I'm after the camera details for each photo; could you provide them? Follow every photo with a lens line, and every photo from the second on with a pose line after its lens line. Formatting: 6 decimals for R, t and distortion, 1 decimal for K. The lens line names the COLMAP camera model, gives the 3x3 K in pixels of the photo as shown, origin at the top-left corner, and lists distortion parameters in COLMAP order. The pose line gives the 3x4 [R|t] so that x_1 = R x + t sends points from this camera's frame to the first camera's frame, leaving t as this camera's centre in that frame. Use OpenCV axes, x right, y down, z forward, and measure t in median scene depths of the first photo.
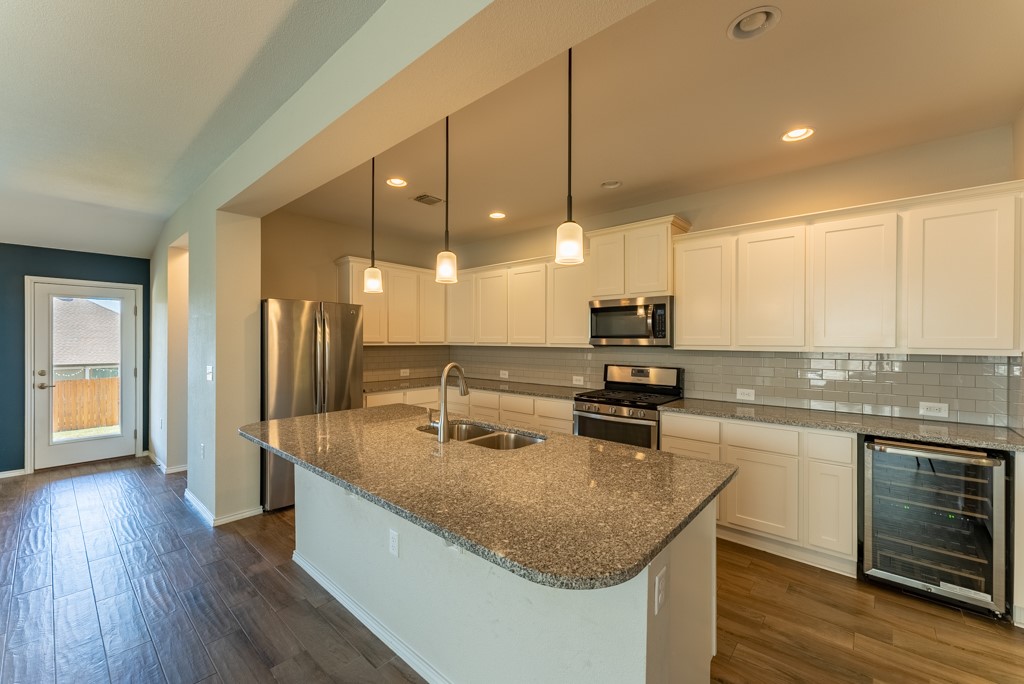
lens RADIAL K [[413.9, 0, 515.1], [0, 413.9, 340.6], [0, 0, 1]] dist [0.000624, 0.000078]
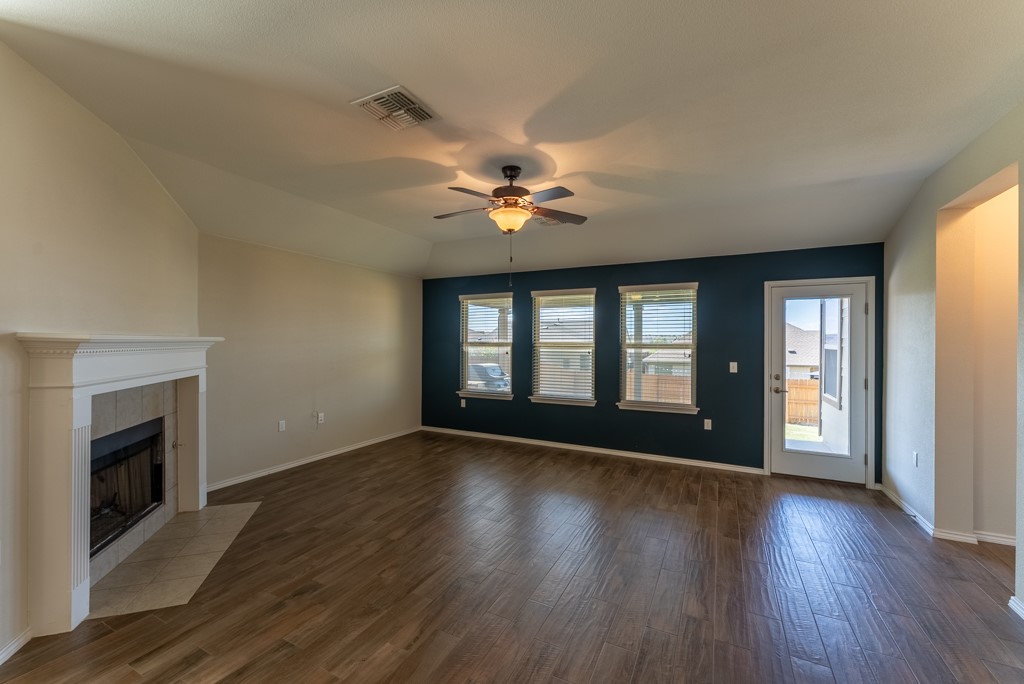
lens RADIAL K [[413.9, 0, 516.1], [0, 413.9, 344.6], [0, 0, 1]] dist [0.000624, 0.000078]
pose [[0.260000, 0.004495, -0.965598, -0.305195], [-0.005601, 0.999979, 0.003146, 0.000307], [0.965592, 0.004591, 0.260020, 0.118716]]
